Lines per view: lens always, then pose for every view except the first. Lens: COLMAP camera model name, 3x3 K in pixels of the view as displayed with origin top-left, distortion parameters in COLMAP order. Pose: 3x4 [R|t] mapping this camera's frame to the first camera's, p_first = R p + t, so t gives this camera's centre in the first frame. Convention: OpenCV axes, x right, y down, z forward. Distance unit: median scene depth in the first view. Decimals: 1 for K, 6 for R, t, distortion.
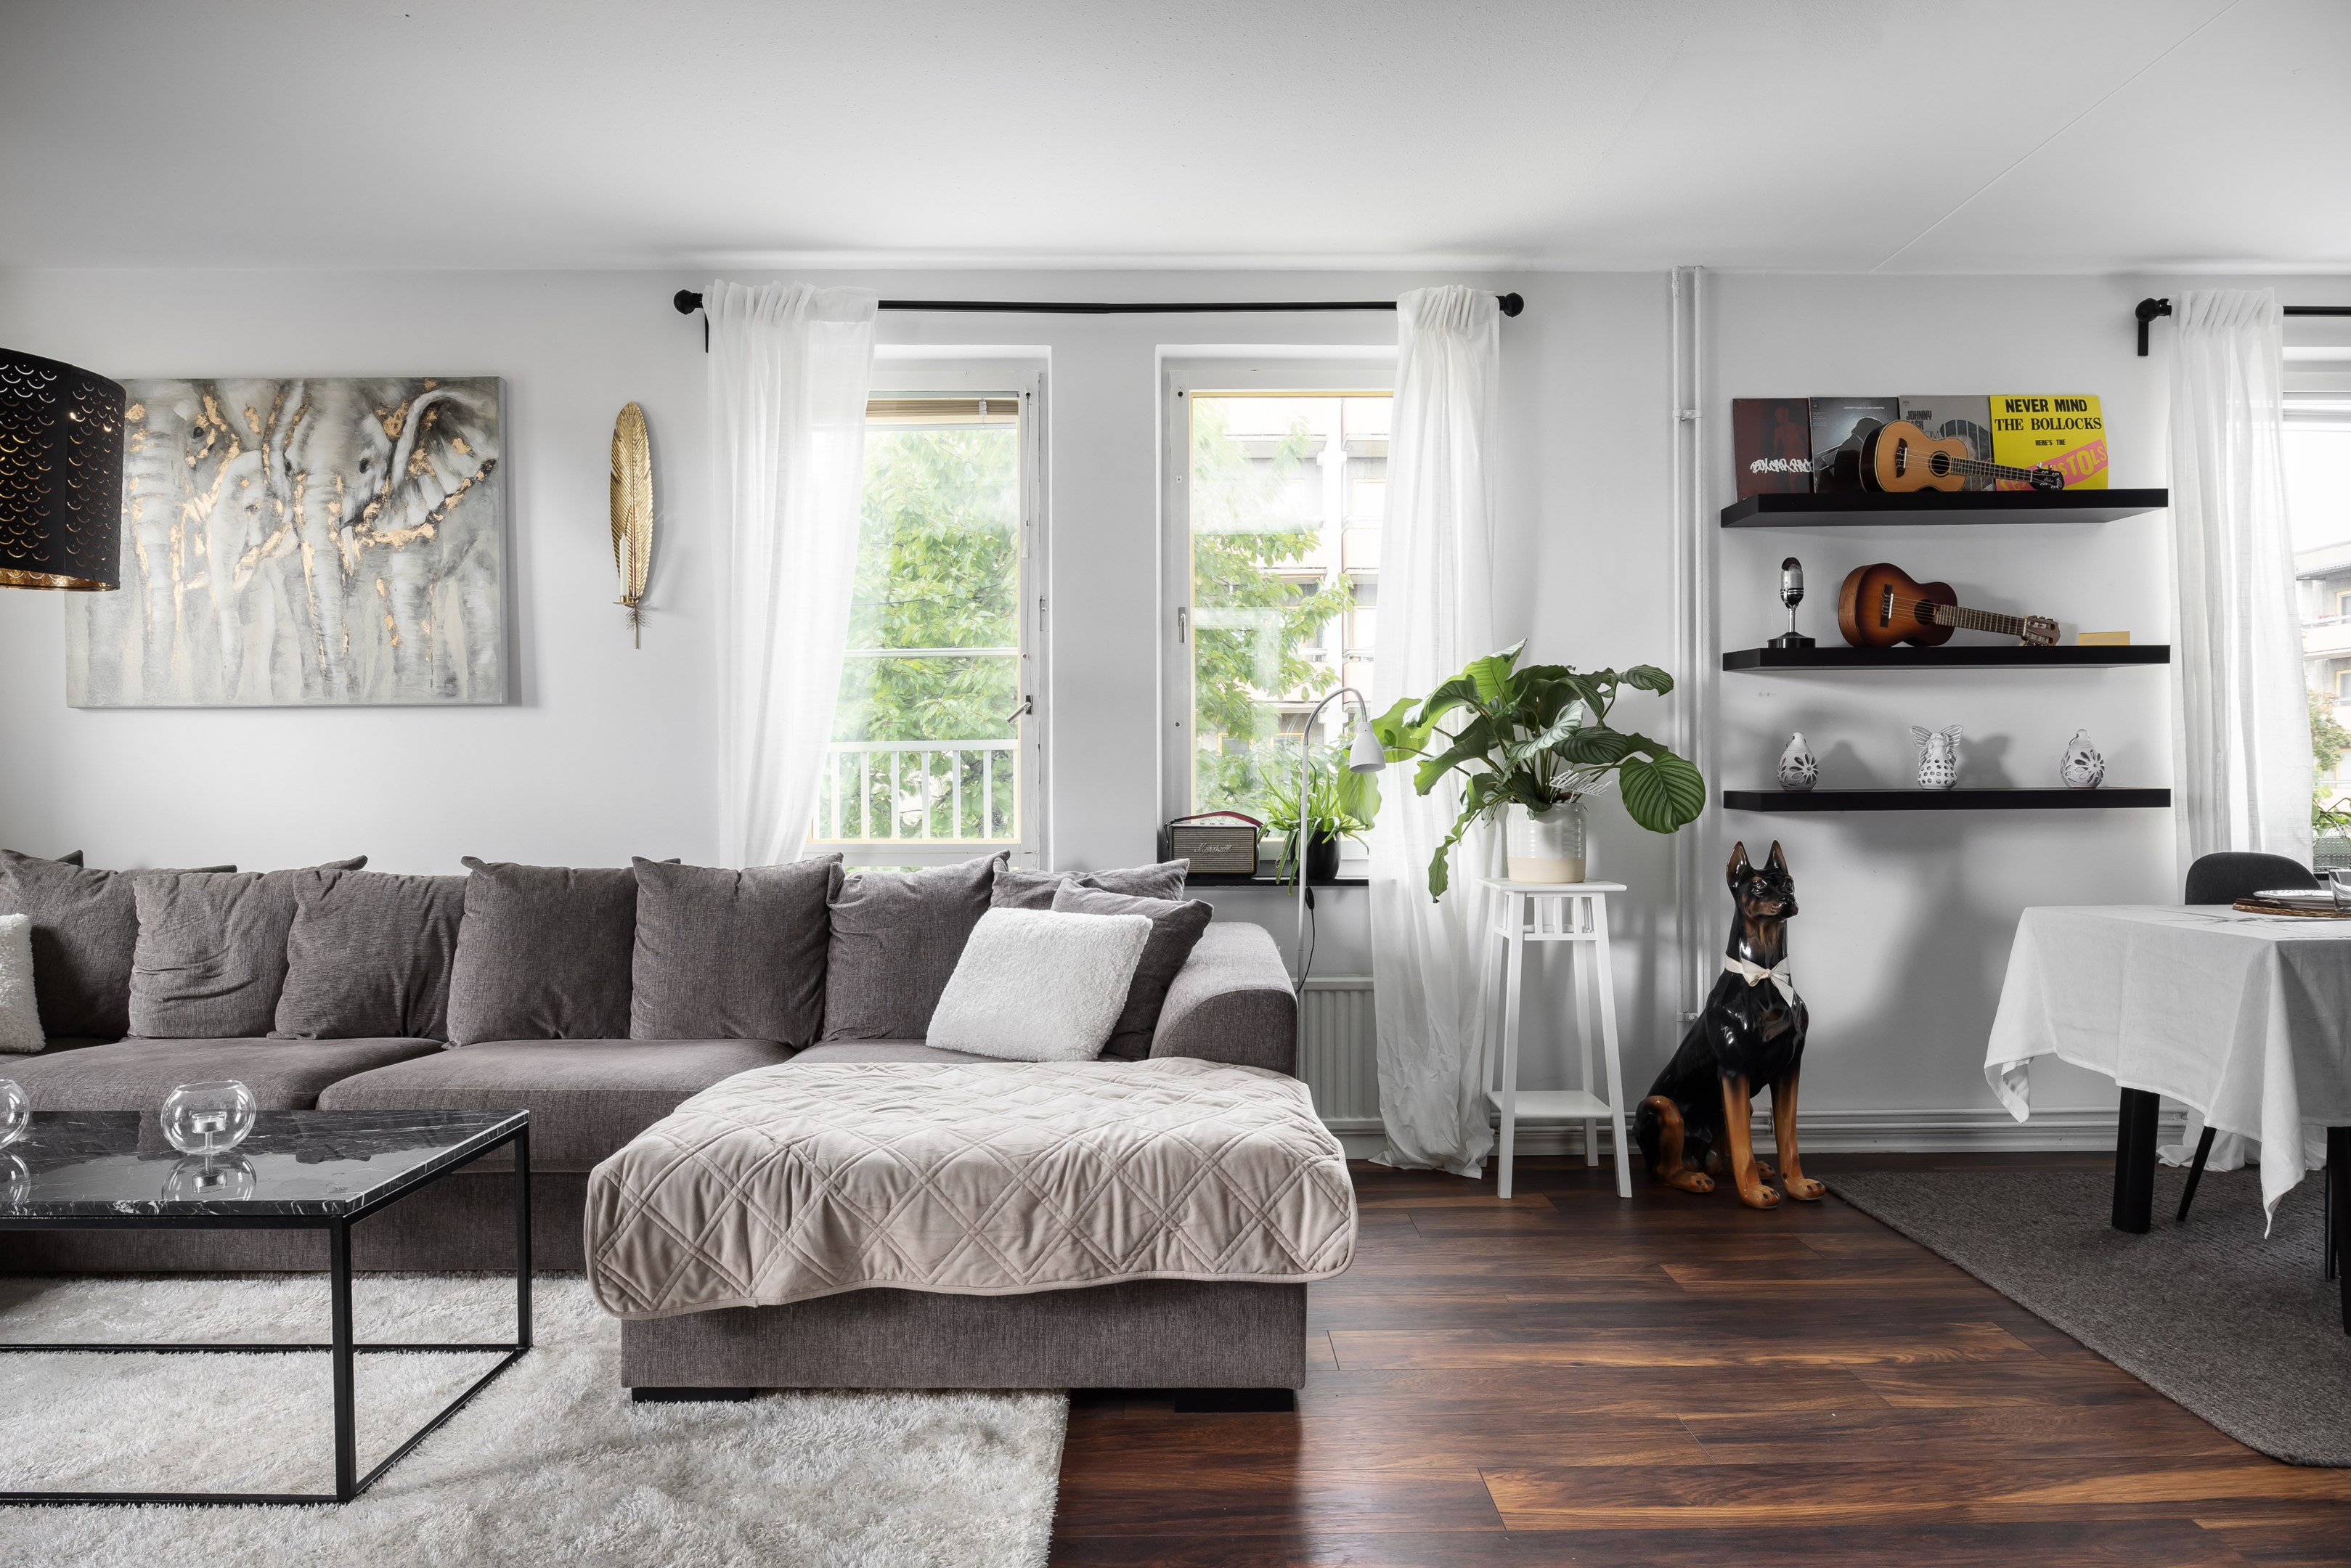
lens RADIAL K [[1506.4, 0, 1194.5], [0, 1506.4, 792.1], [0, 0, 1]] dist [-0.008327, 0.005071]
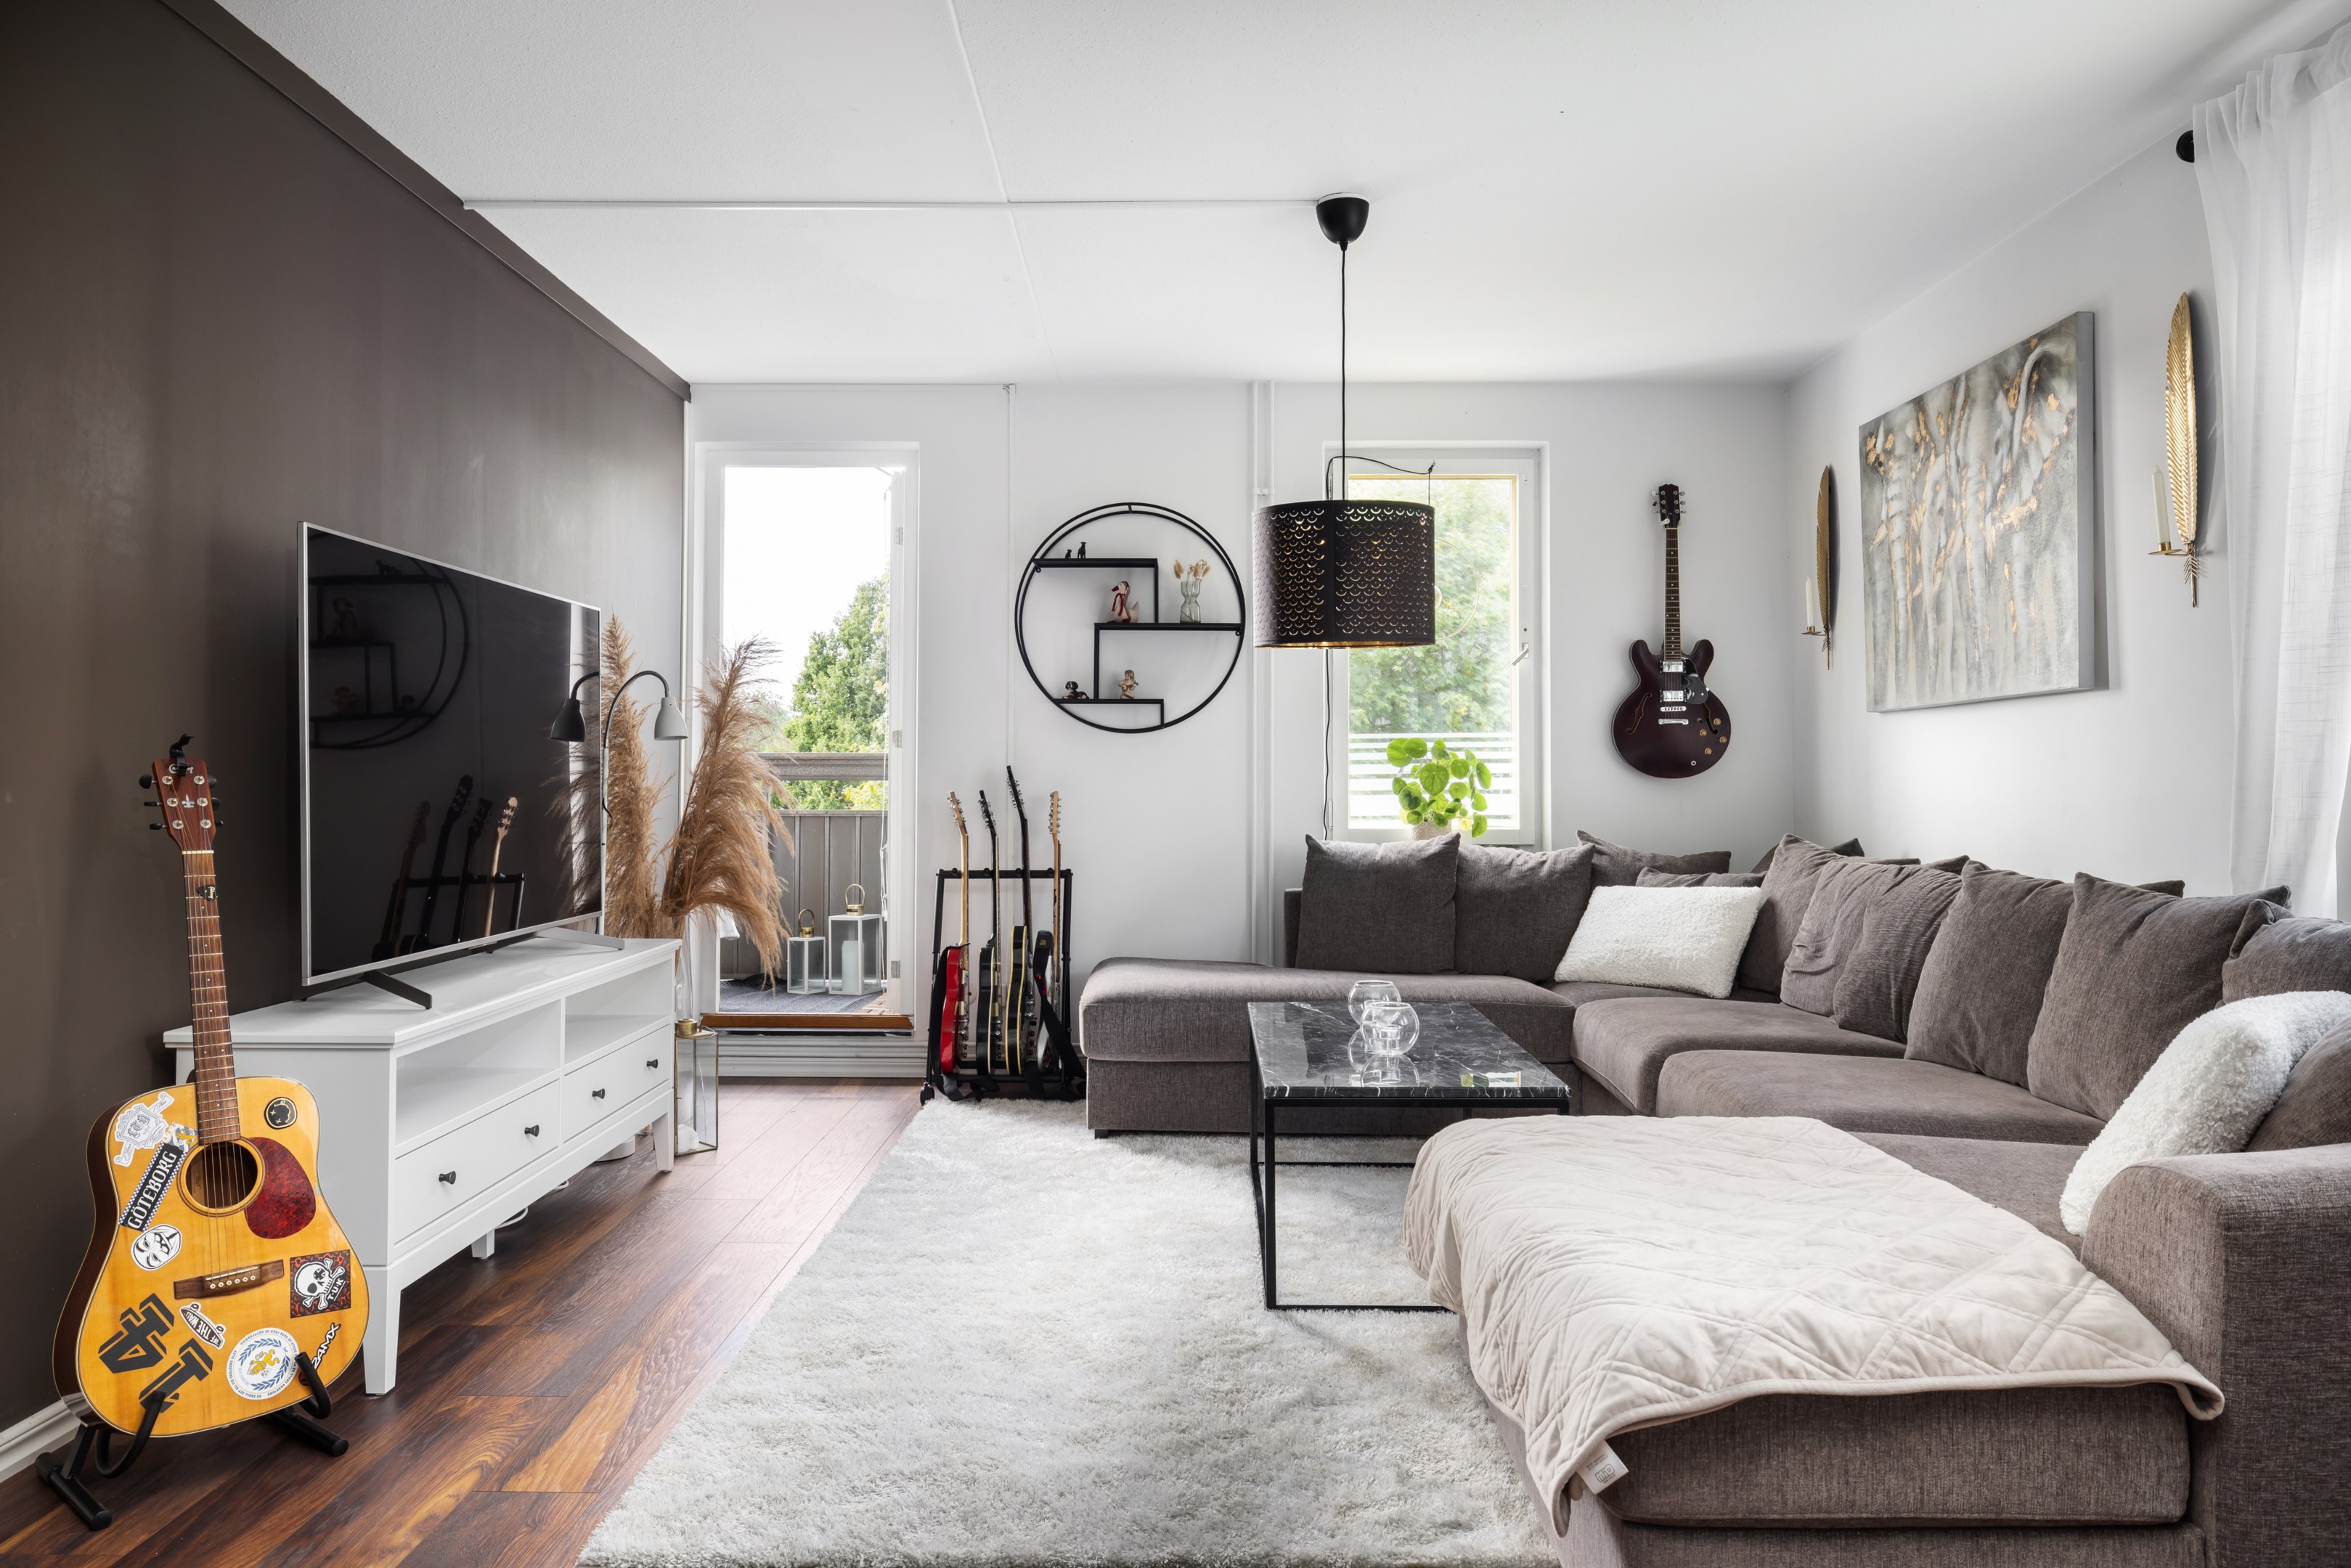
lens RADIAL K [[1604.2, 0, 1159.0], [0, 1604.2, 759.6], [0, 0, 1]] dist [-0.000008, 0.000634]
pose [[-0.036854, -0.009731, -0.999273, 0.519904], [-0.007055, 0.999930, -0.009477, -0.006105], [0.999296, 0.006701, -0.036920, 0.550474]]
